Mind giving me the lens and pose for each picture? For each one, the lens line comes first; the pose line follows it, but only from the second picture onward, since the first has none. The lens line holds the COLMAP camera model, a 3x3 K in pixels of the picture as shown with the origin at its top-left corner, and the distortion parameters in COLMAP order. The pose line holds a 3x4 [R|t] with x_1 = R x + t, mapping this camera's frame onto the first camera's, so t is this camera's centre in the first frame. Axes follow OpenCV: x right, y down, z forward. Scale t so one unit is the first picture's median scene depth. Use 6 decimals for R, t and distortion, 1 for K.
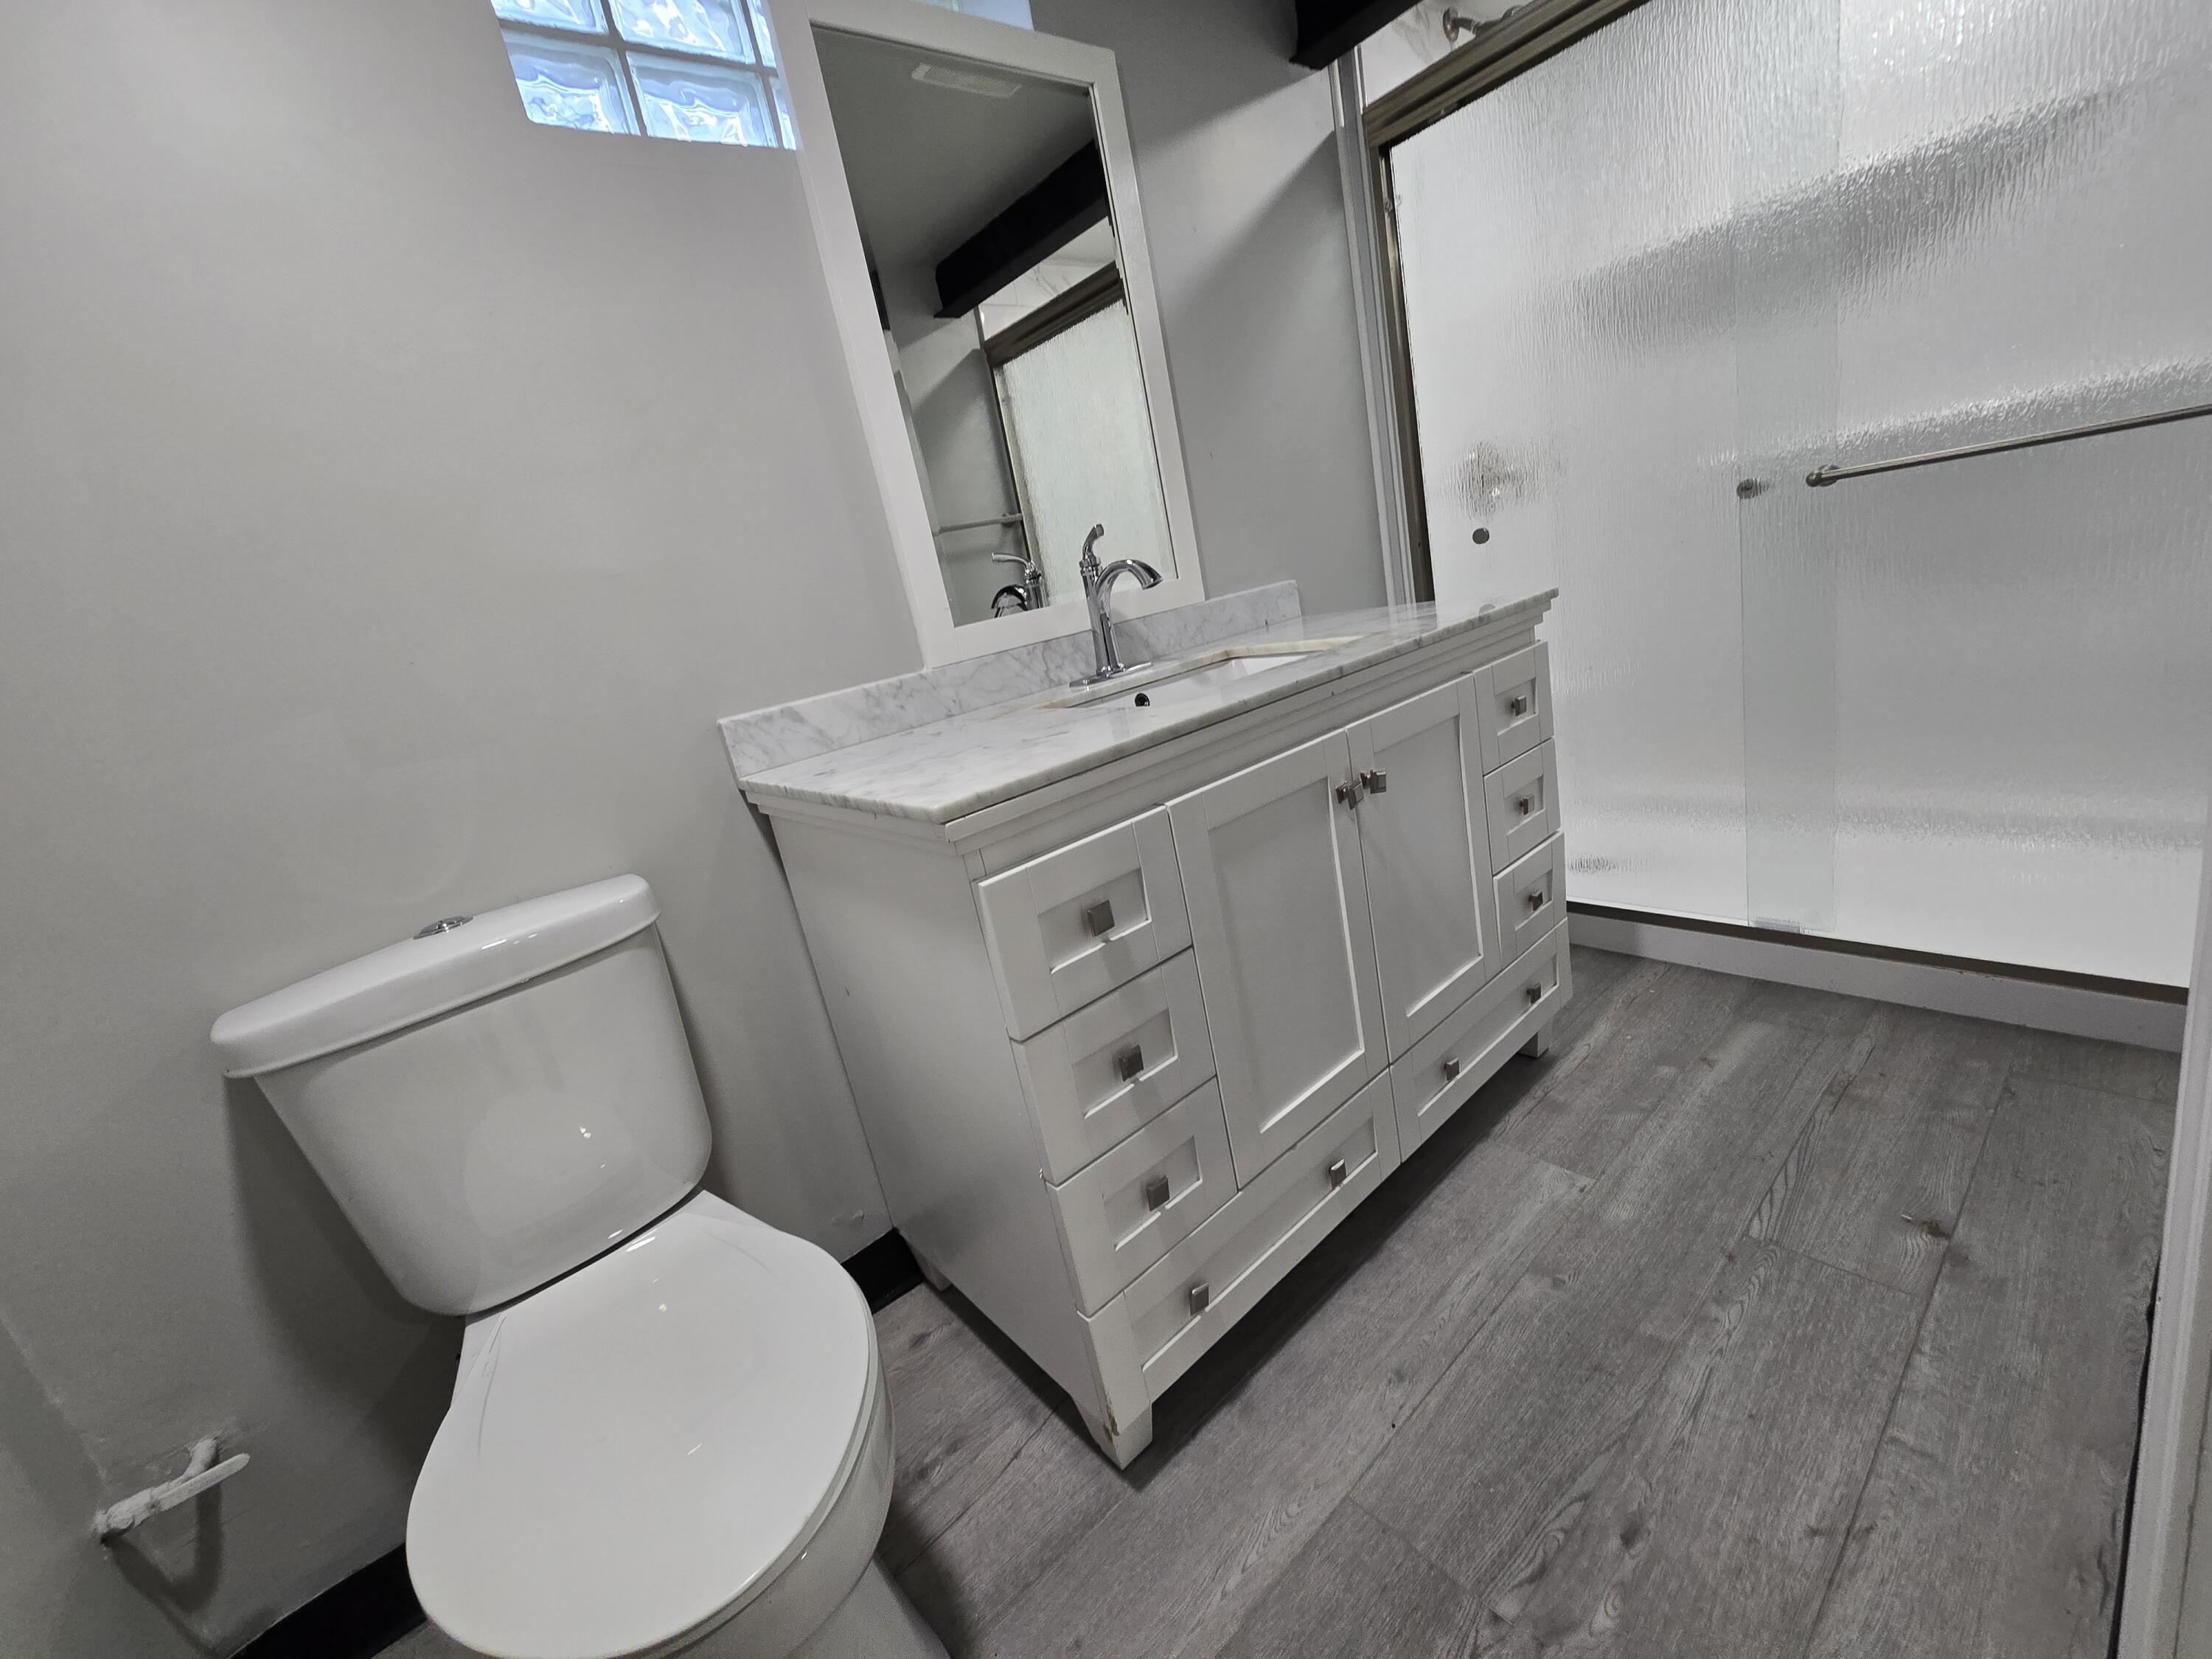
lens RADIAL K [[900.7, 0, 1096.1], [0, 900.7, 814.8], [0, 0, 1]] dist [0.000334, 0.001839]
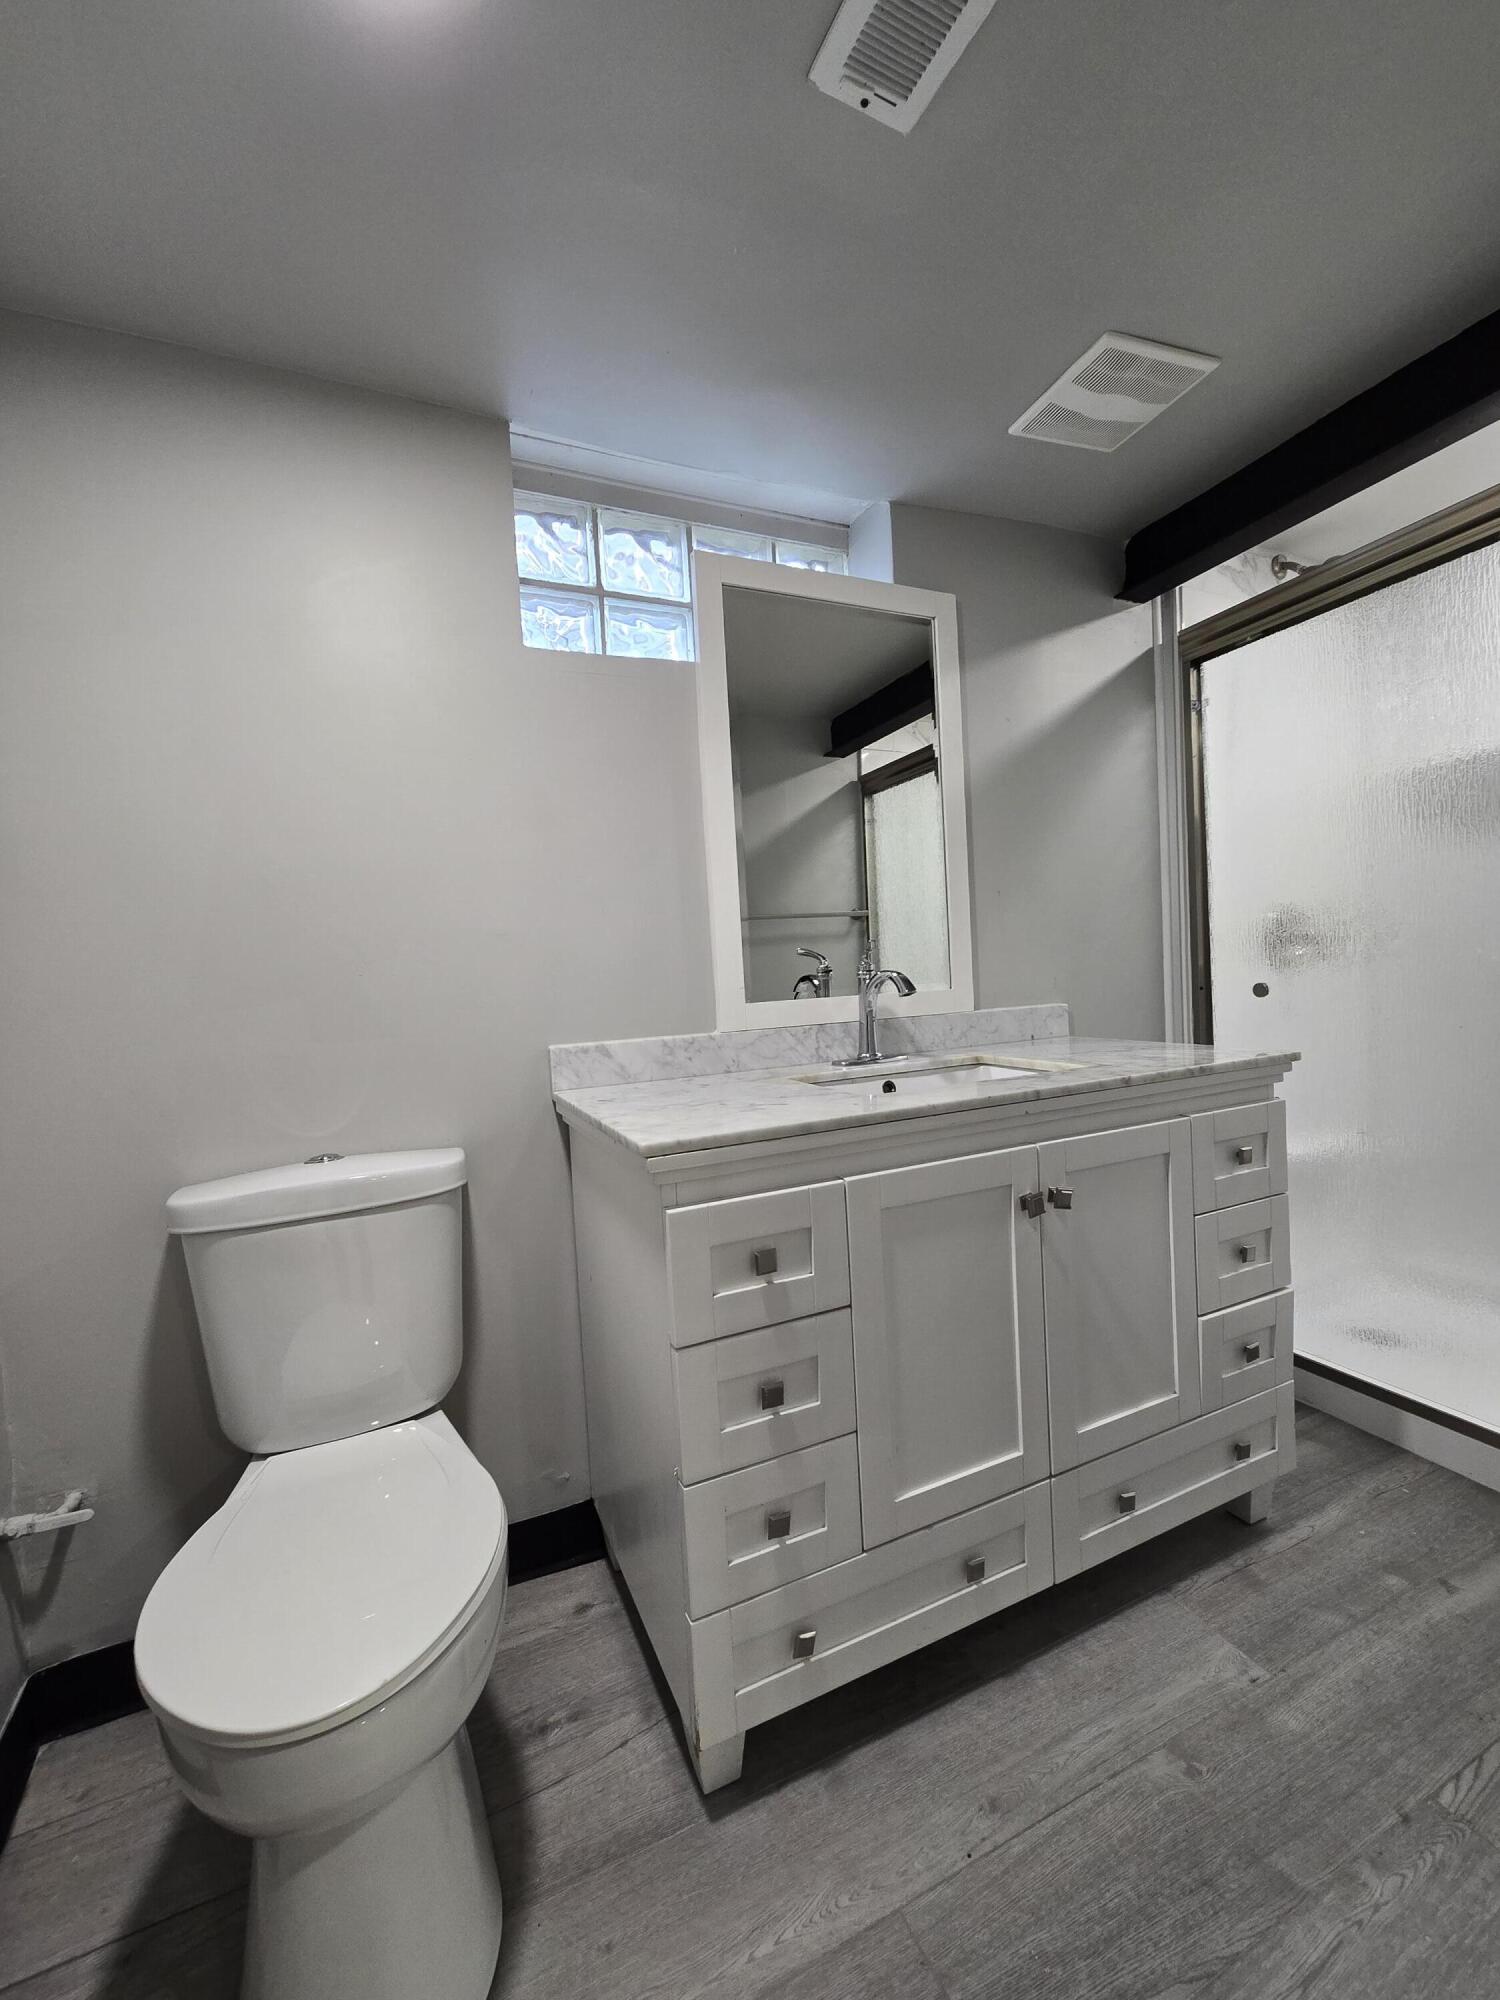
lens RADIAL K [[814.4, 0, 755.0], [0, 814.4, 1000.7], [0, 0, 1]] dist [0.000334, 0.001839]
pose [[0.953067, 0.151440, -0.262163, 0.173056], [-0.197879, 0.966947, -0.160804, -0.035076], [0.229146, 0.205133, 0.951532, -0.087431]]
